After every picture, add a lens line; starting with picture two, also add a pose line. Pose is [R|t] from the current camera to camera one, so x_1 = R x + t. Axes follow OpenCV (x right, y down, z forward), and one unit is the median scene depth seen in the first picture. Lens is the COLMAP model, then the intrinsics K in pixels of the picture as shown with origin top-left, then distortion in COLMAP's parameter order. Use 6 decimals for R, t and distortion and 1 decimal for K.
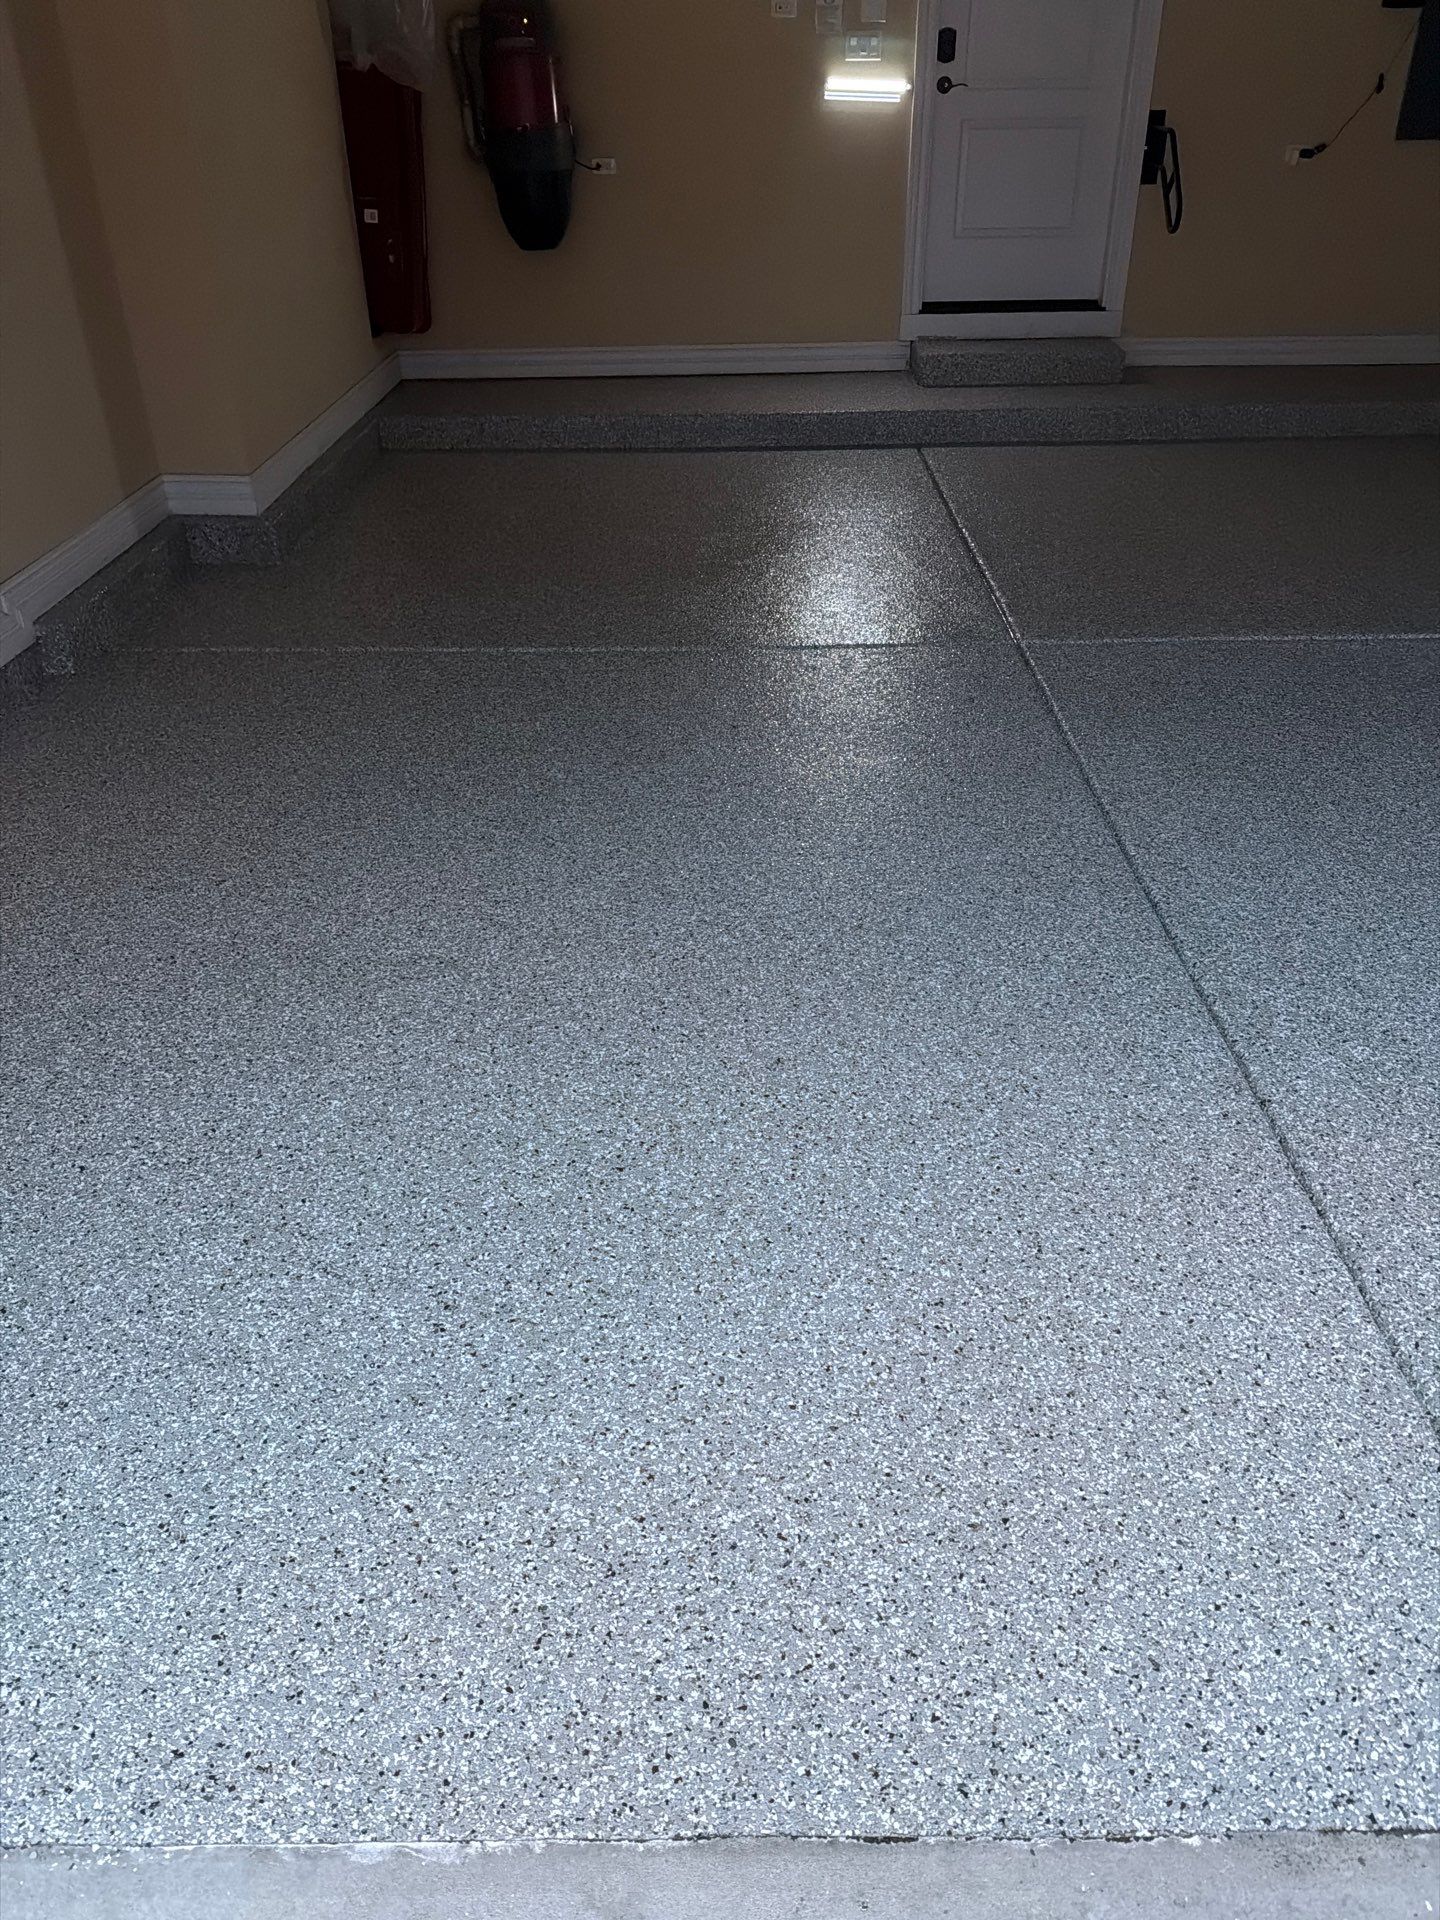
lens RADIAL K [[1368.4, 0, 714.0], [0, 1368.4, 975.2], [0, 0, 1]] dist [-0.014722, -0.000993]
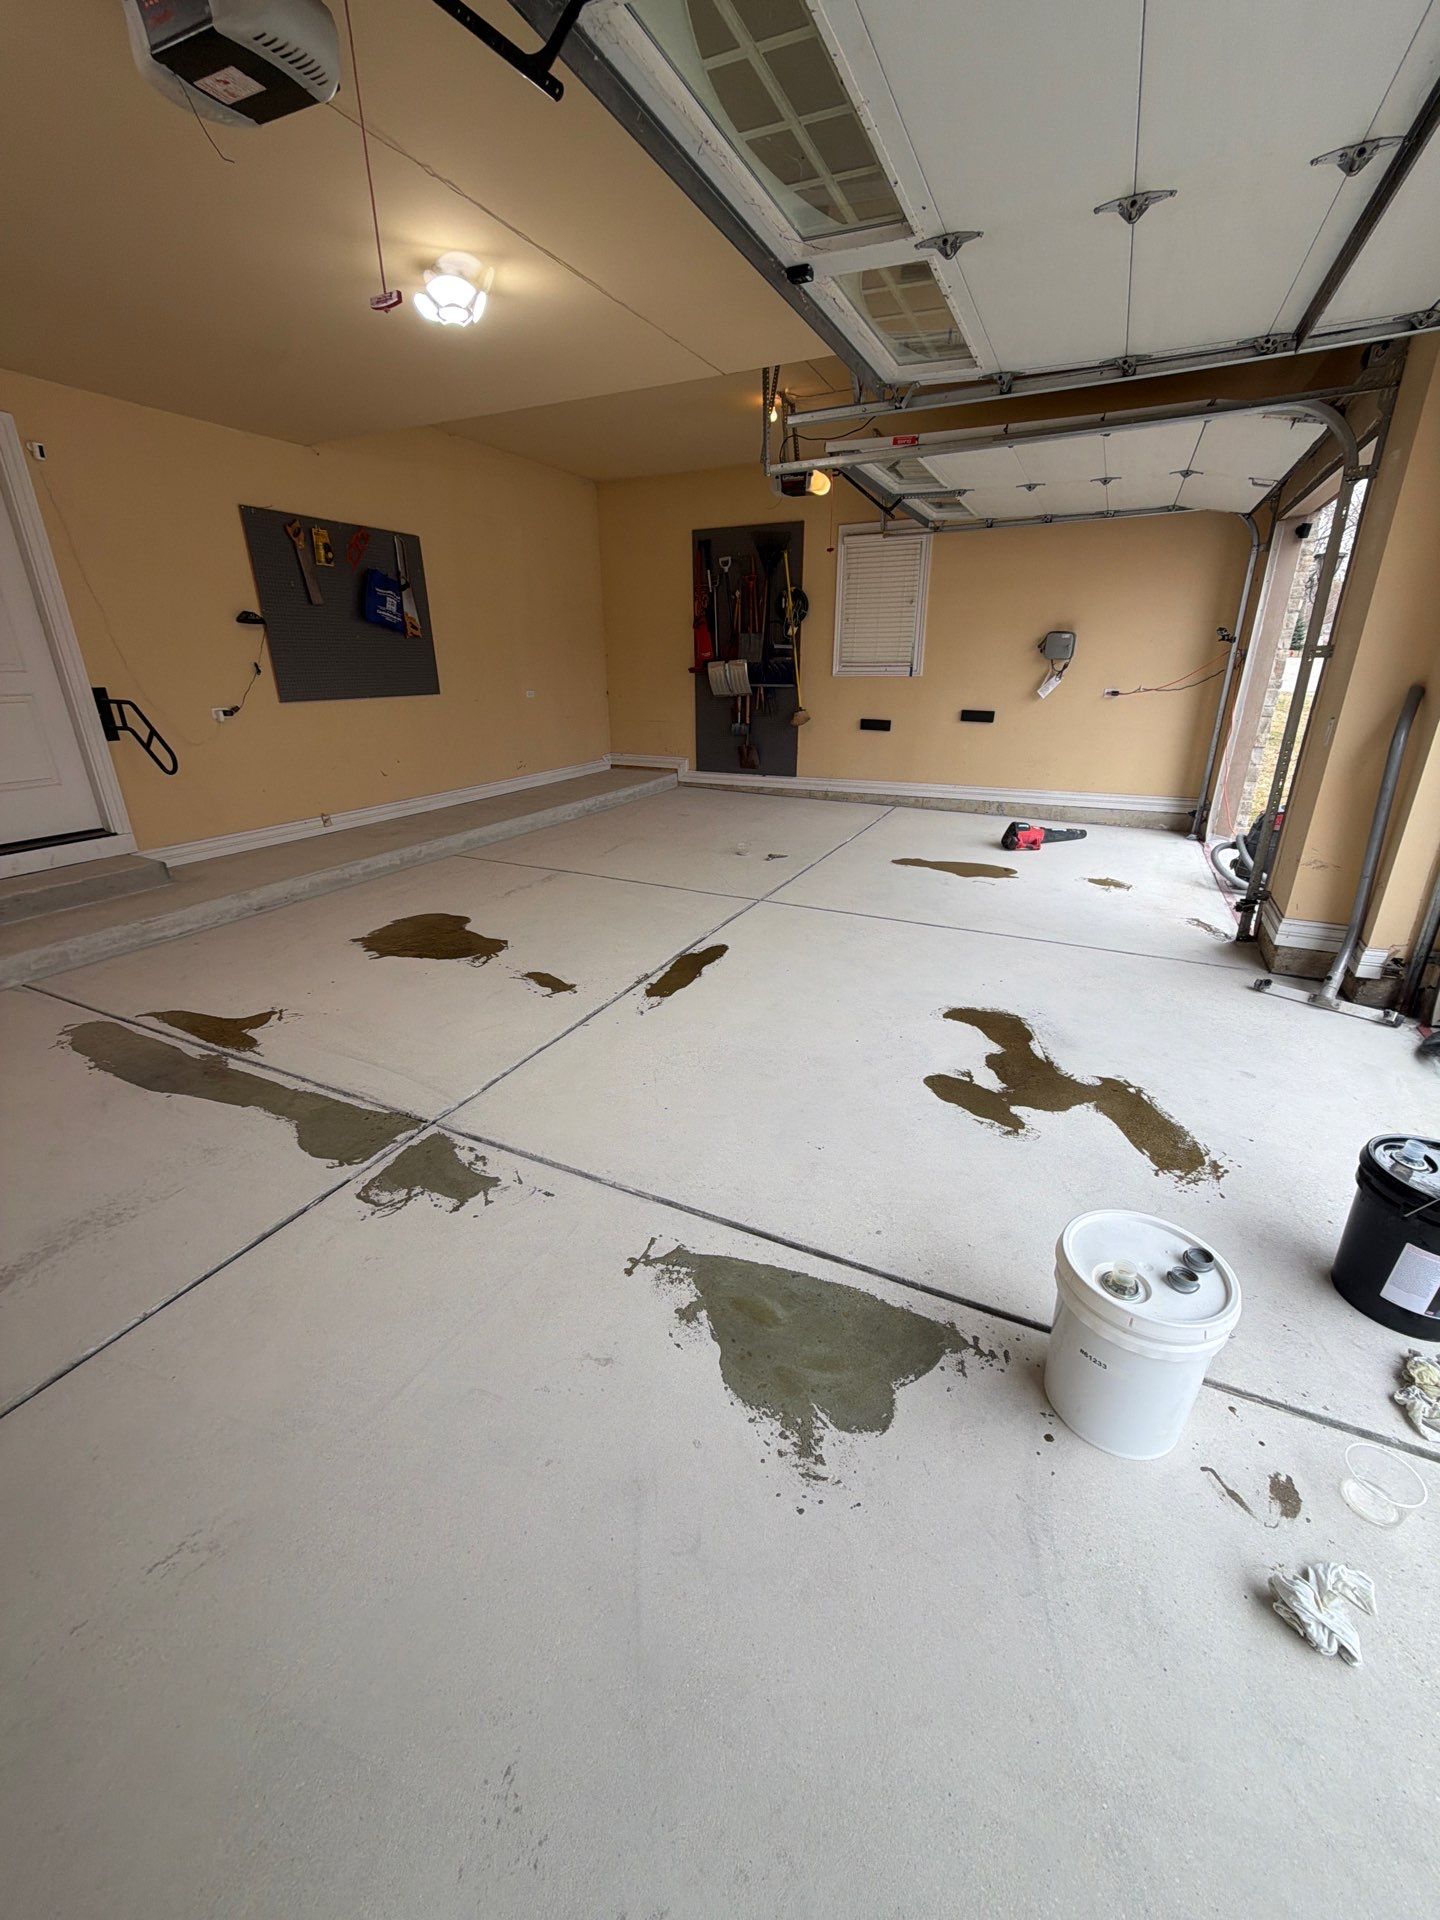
lens RADIAL K [[765.6, 0, 720.0], [0, 765.6, 962.8], [0, 0, 1]] dist [0.000642, -0.000245]
pose [[0.424255, -0.318569, 0.847657, -0.115607], [0.485724, 0.870077, 0.083888, -0.191516], [-0.764251, 0.376137, 0.523871, 0.278380]]
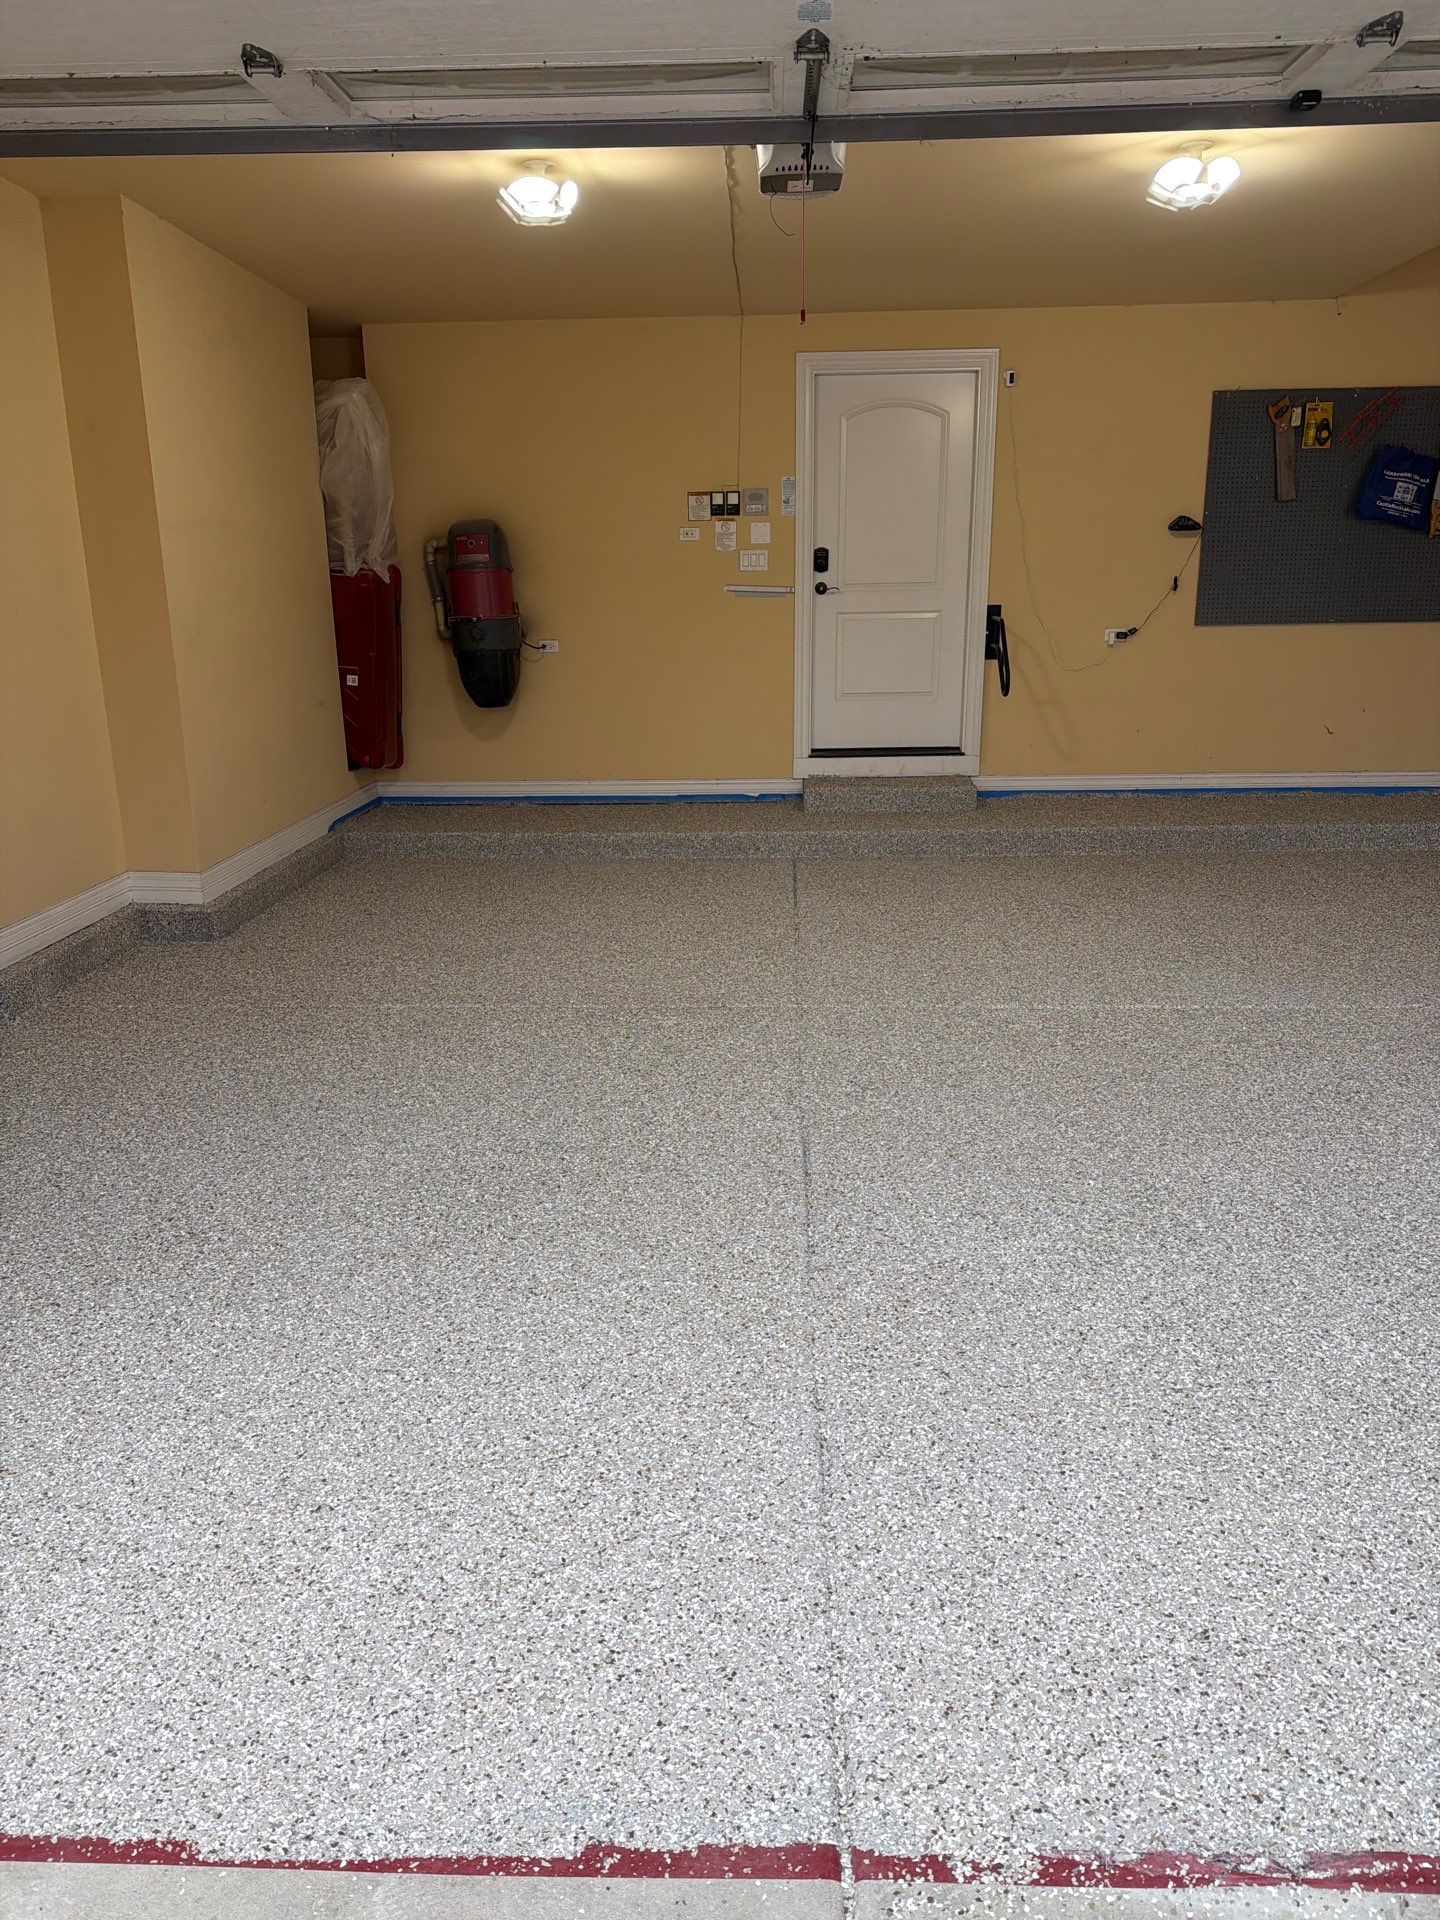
lens RADIAL K [[1344.3, 0, 718.4], [0, 1344.3, 971.8], [0, 0, 1]] dist [0.056914, -0.063962]
pose [[0.999500, 0.011202, -0.029552, 0.115375], [-0.019233, 0.957585, -0.287507, 0.041790], [0.025078, 0.287932, 0.957322, -0.089880]]
